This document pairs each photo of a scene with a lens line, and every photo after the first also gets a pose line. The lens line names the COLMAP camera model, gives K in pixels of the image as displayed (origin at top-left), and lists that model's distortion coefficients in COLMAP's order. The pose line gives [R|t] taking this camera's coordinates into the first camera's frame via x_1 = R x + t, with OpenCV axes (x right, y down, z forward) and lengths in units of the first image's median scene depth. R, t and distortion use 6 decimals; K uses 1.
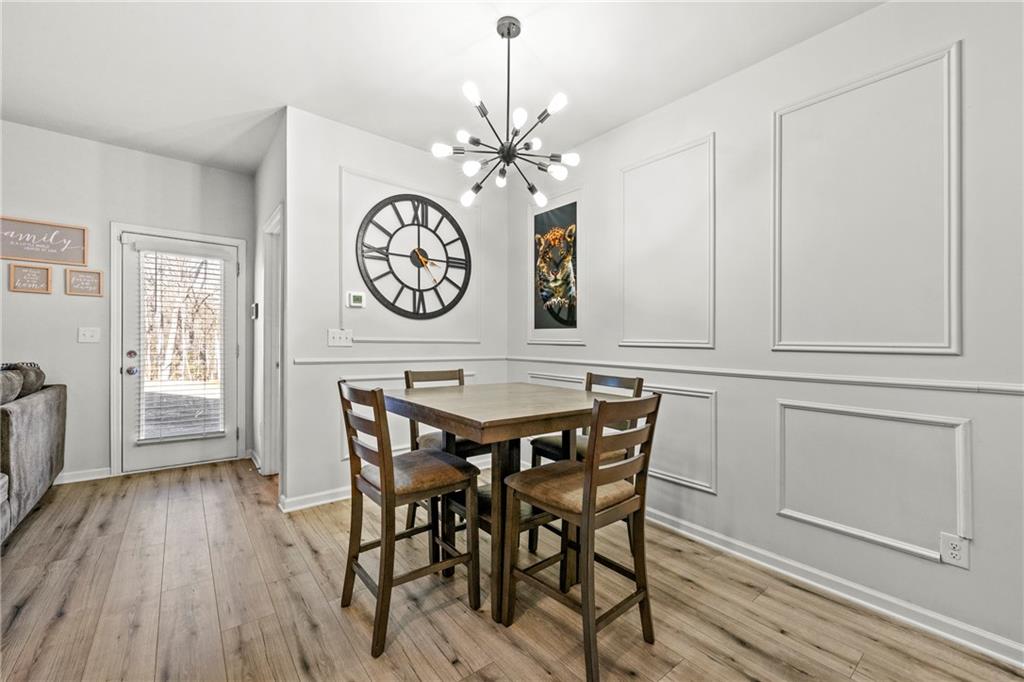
lens RADIAL K [[415.7, 0, 510.1], [0, 415.7, 335.4], [0, 0, 1]] dist [-0.000187, 0.000111]
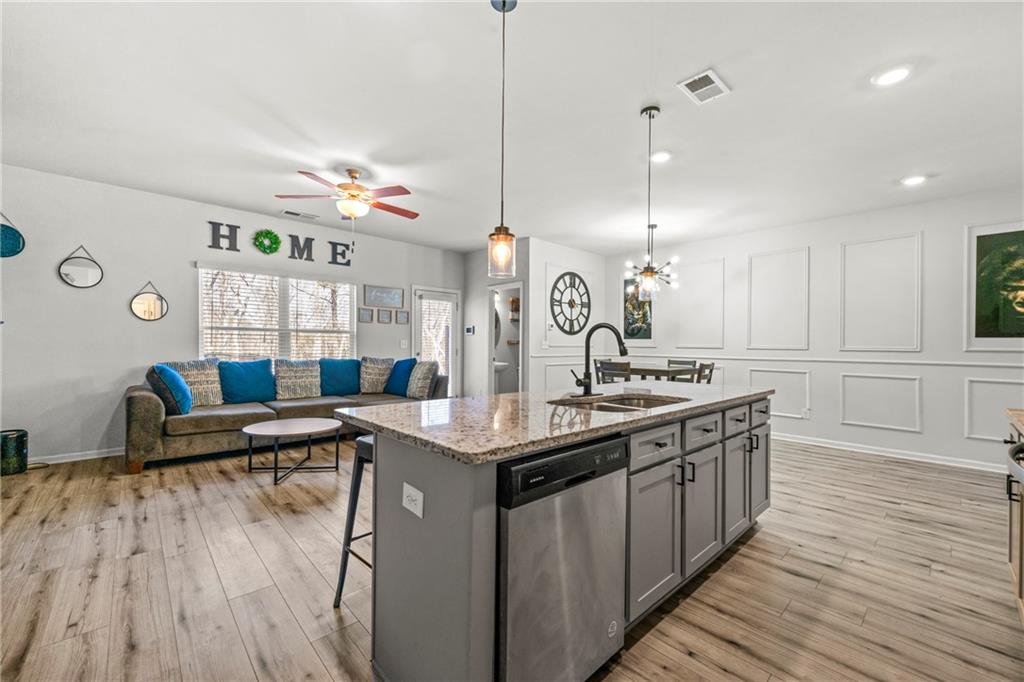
lens RADIAL K [[415.7, 0, 510.1], [0, 415.7, 335.4], [0, 0, 1]] dist [-0.000187, 0.000111]
pose [[0.994945, -0.008752, 0.100044, -0.705022], [0.008812, 0.999961, -0.000150, -0.038387], [-0.100038, 0.001031, 0.994983, -0.923558]]
